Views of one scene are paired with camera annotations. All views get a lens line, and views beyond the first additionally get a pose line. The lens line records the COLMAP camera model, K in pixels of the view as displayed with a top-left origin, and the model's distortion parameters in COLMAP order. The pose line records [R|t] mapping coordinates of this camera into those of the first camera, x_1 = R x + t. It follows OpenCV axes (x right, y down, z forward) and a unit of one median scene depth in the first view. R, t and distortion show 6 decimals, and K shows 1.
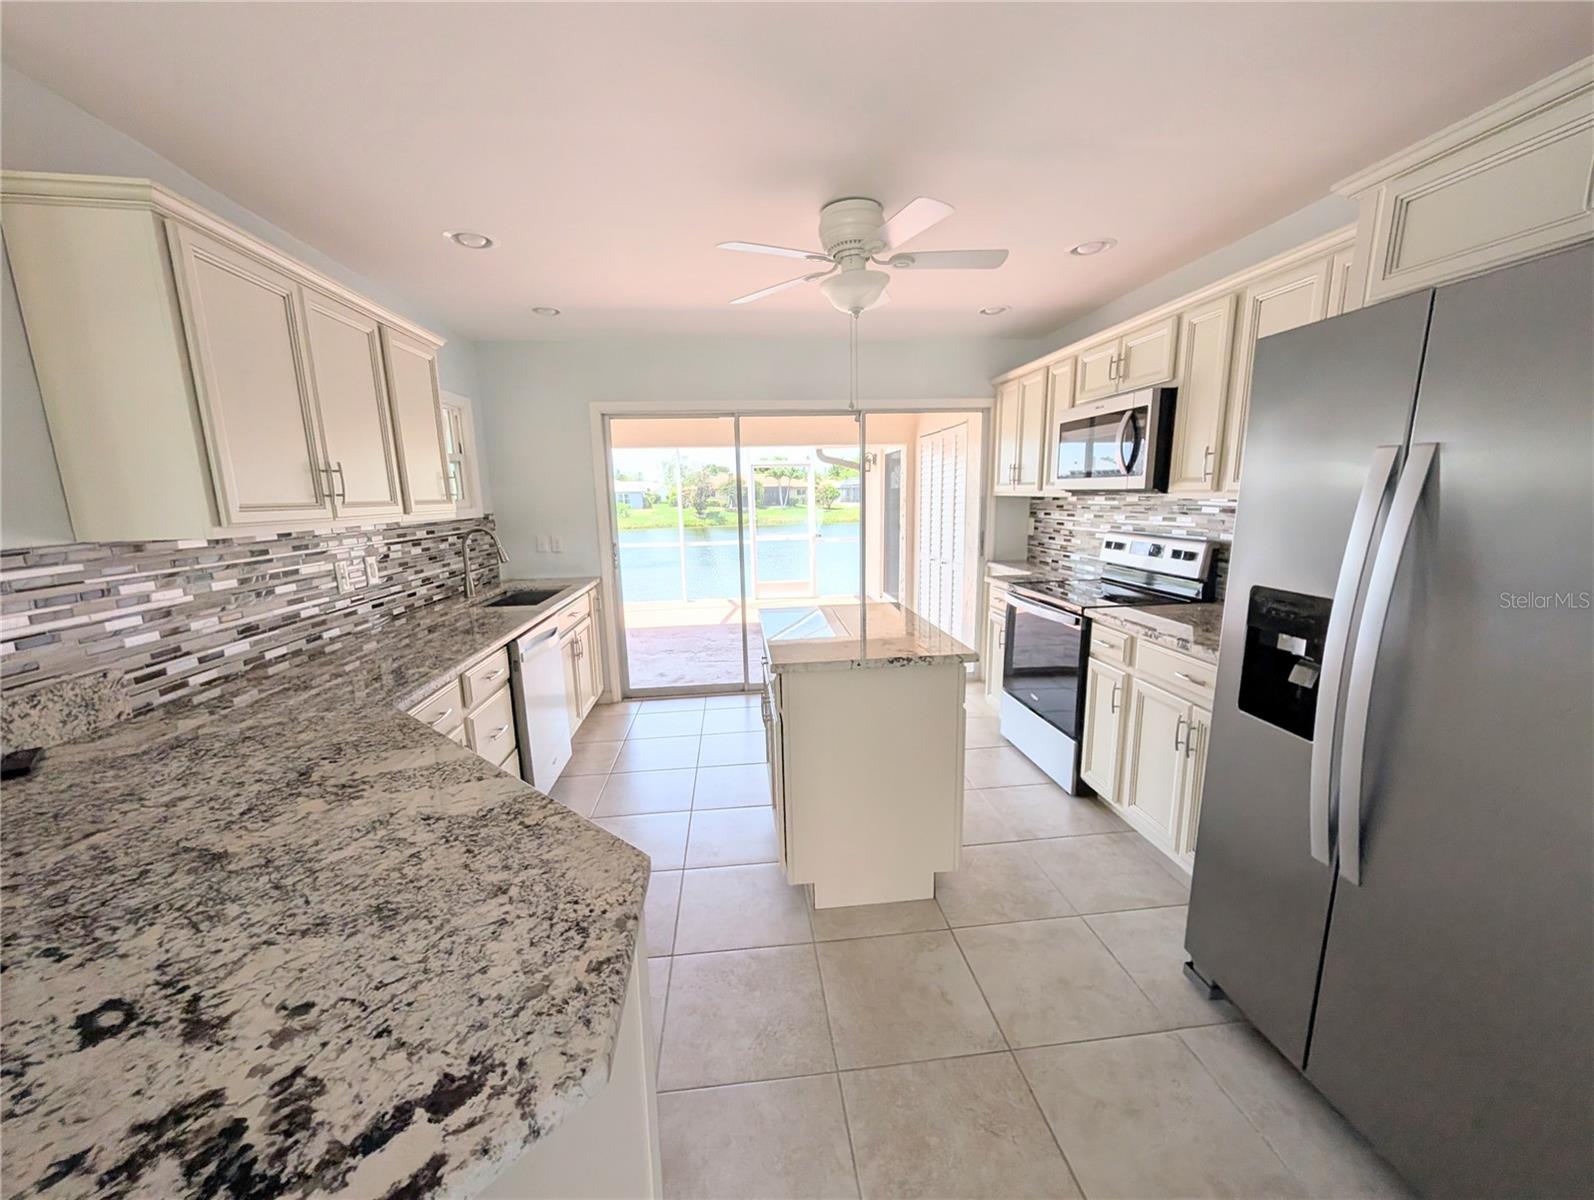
lens RADIAL K [[607.1, 0, 803.1], [0, 607.1, 608.4], [0, 0, 1]] dist [-0.001062, 0.000401]
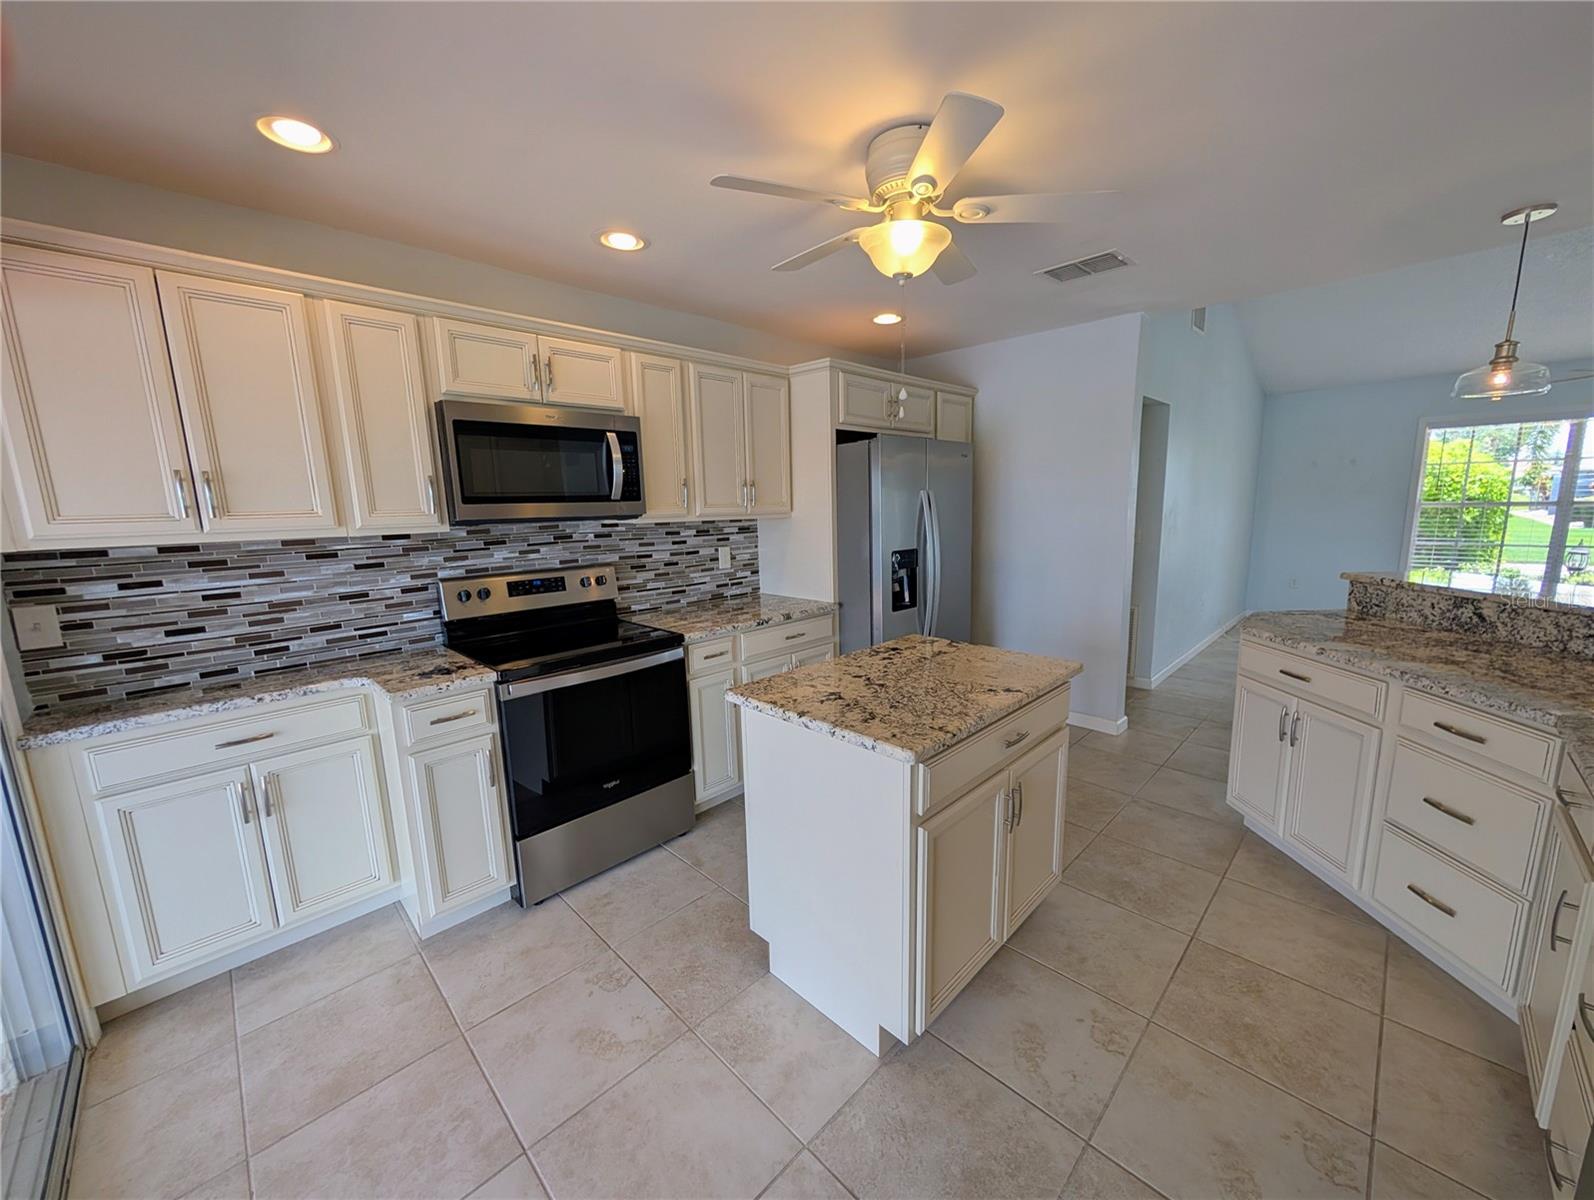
lens RADIAL K [[607.1, 0, 800.2], [0, 607.1, 603.6], [0, 0, 1]] dist [-0.001062, 0.000401]
pose [[-0.622354, -0.090168, 0.777525, -0.401717], [0.187146, 0.947392, 0.259664, -0.254405], [-0.760034, 0.307113, -0.572738, 1.339808]]
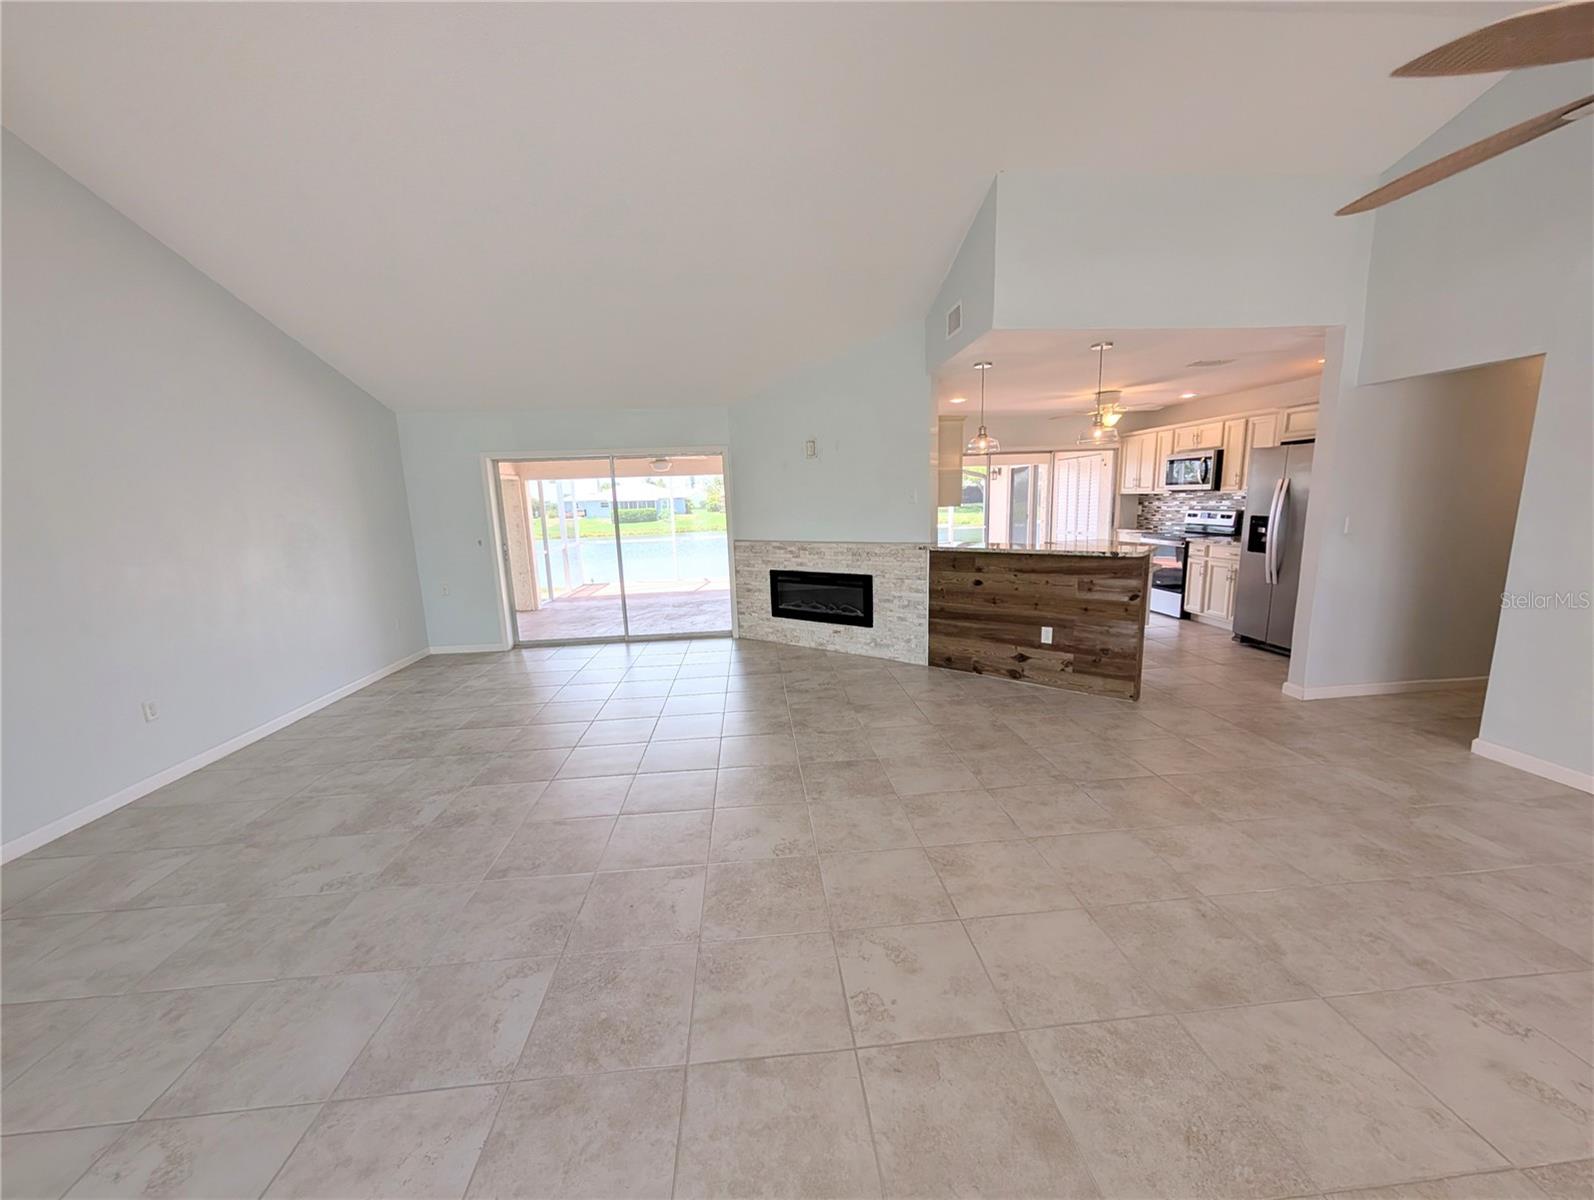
lens RADIAL K [[607.1, 0, 804.9], [0, 607.1, 607.9], [0, 0, 1]] dist [-0.001062, 0.000401]
pose [[0.999753, -0.006385, -0.021300, -0.997668], [0.006196, 0.999941, -0.008899, 0.286693], [0.021356, 0.008765, 0.999734, -1.444299]]
